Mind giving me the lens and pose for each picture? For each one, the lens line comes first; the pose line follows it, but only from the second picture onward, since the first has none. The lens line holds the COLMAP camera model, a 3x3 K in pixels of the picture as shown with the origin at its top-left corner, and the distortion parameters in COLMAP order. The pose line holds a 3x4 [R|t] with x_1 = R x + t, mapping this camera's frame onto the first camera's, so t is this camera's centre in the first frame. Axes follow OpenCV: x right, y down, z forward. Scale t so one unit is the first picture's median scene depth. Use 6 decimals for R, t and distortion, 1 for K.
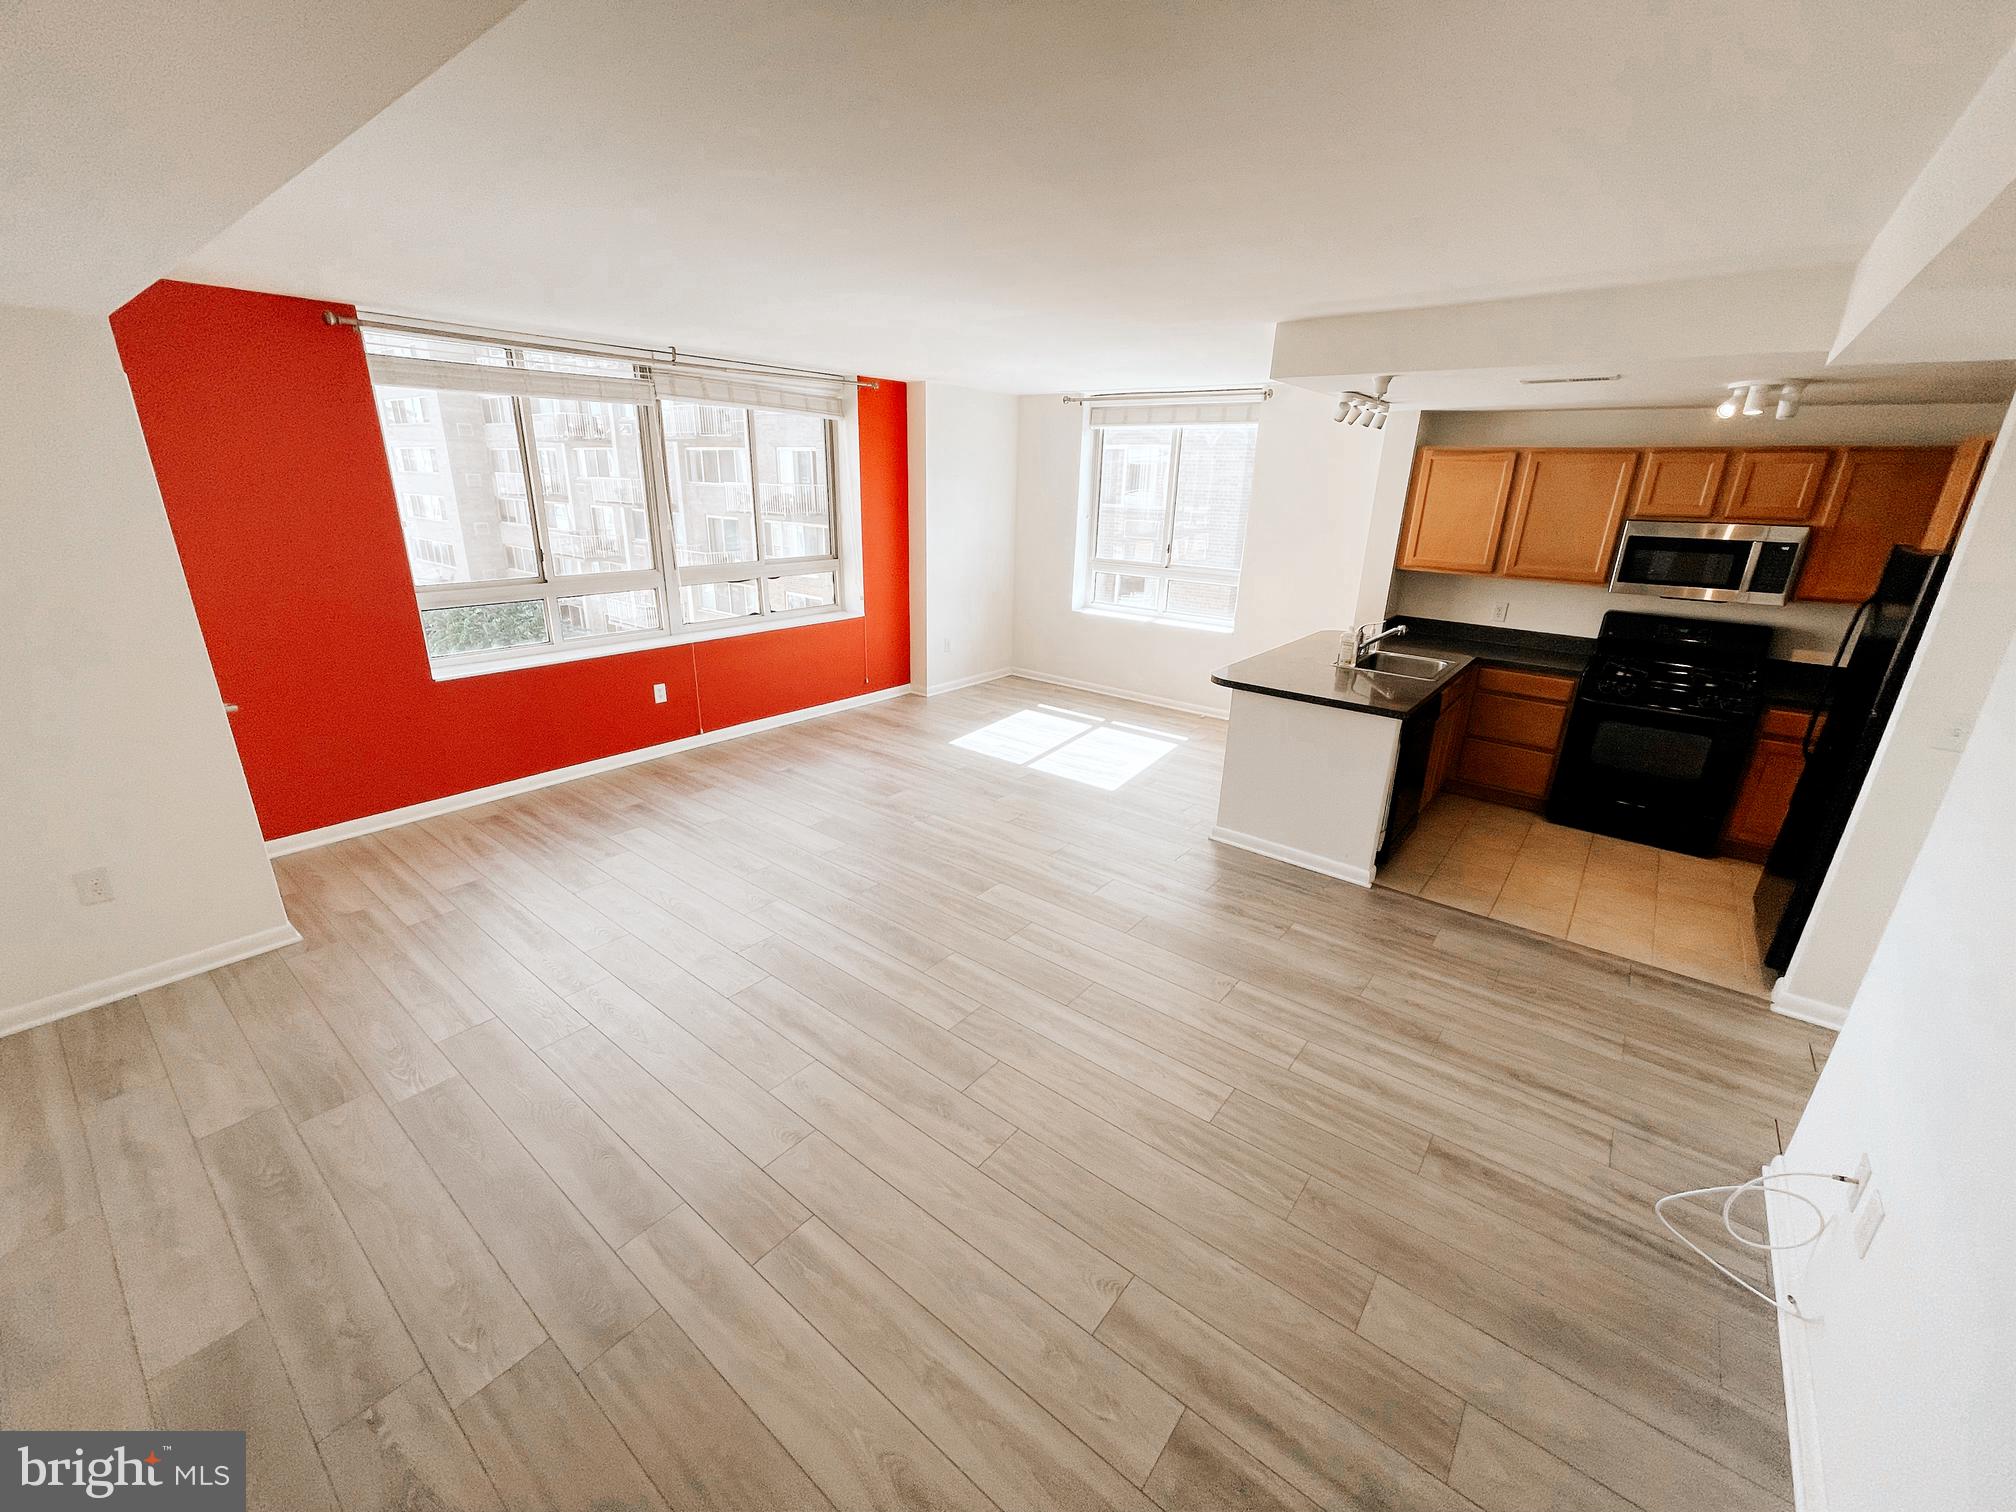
lens RADIAL K [[809.6, 0, 998.7], [0, 809.6, 755.1], [0, 0, 1]] dist [-0.008434, 0.003150]
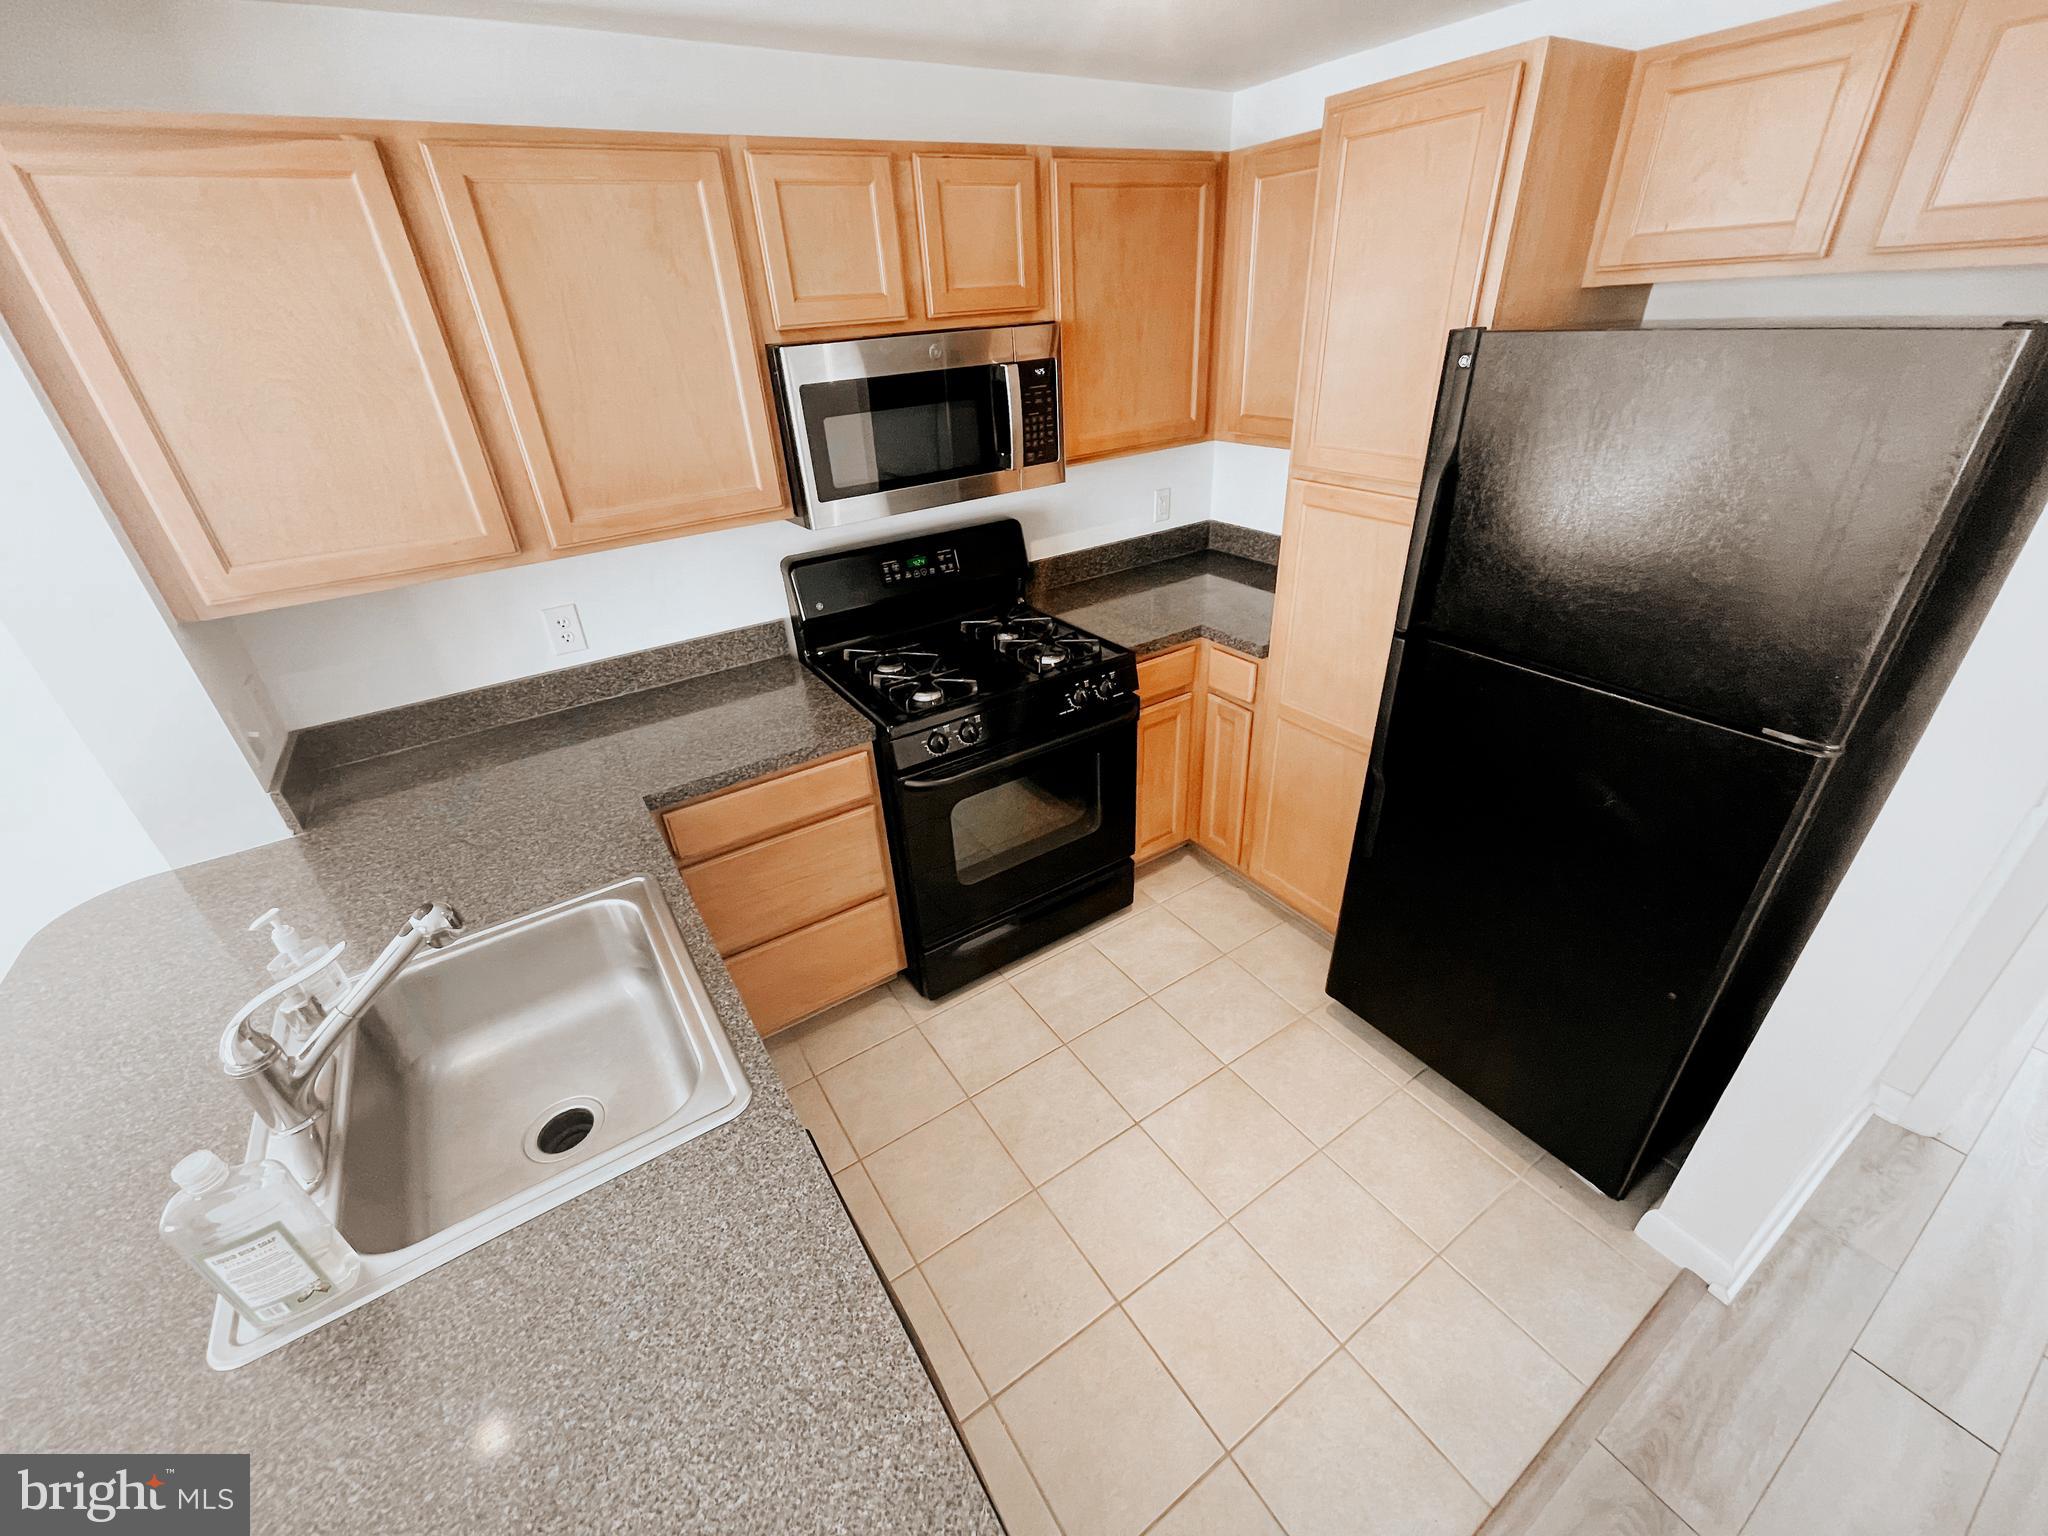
lens RADIAL K [[822.5, 0, 1020.0], [0, 822.5, 768.1], [0, 0, 1]] dist [-0.008434, 0.003150]
pose [[0.308117, -0.503508, 0.807182, 0.406206], [0.364668, 0.846162, 0.388622, -0.238346], [-0.878681, 0.174613, 0.444330, 0.781947]]
